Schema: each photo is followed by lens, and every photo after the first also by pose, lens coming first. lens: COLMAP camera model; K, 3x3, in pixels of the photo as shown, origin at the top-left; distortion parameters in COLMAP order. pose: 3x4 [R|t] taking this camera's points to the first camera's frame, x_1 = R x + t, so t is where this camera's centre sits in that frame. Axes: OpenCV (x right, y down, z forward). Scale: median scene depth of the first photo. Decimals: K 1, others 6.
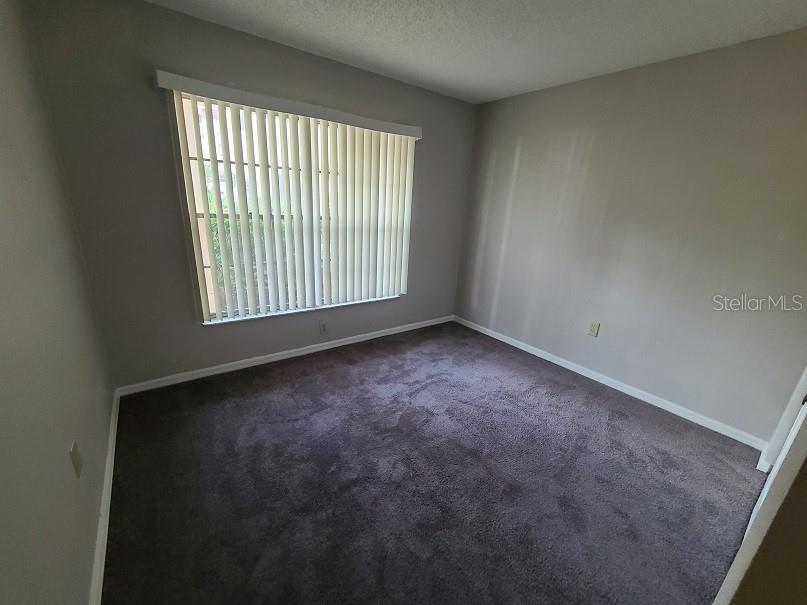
lens RADIAL K [[332.1, 0, 403.6], [0, 332.1, 307.3], [0, 0, 1]] dist [-0.003556, -0.000340]
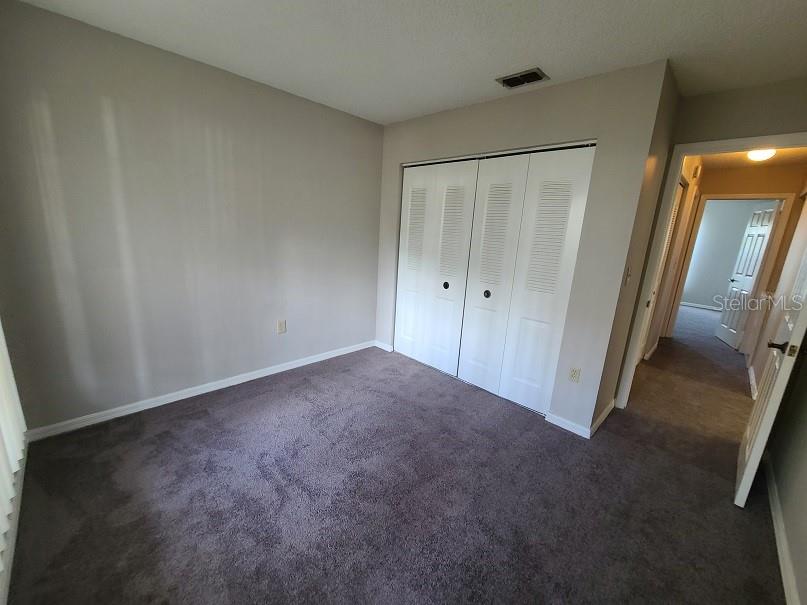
lens RADIAL K [[332.1, 0, 403.6], [0, 332.1, 307.3], [0, 0, 1]] dist [-0.003556, -0.000340]
pose [[-0.142679, -0.284277, 0.948066, -0.457797], [0.249575, 0.916581, 0.312396, -0.217823], [-0.957787, 0.281186, -0.059828, 0.643280]]
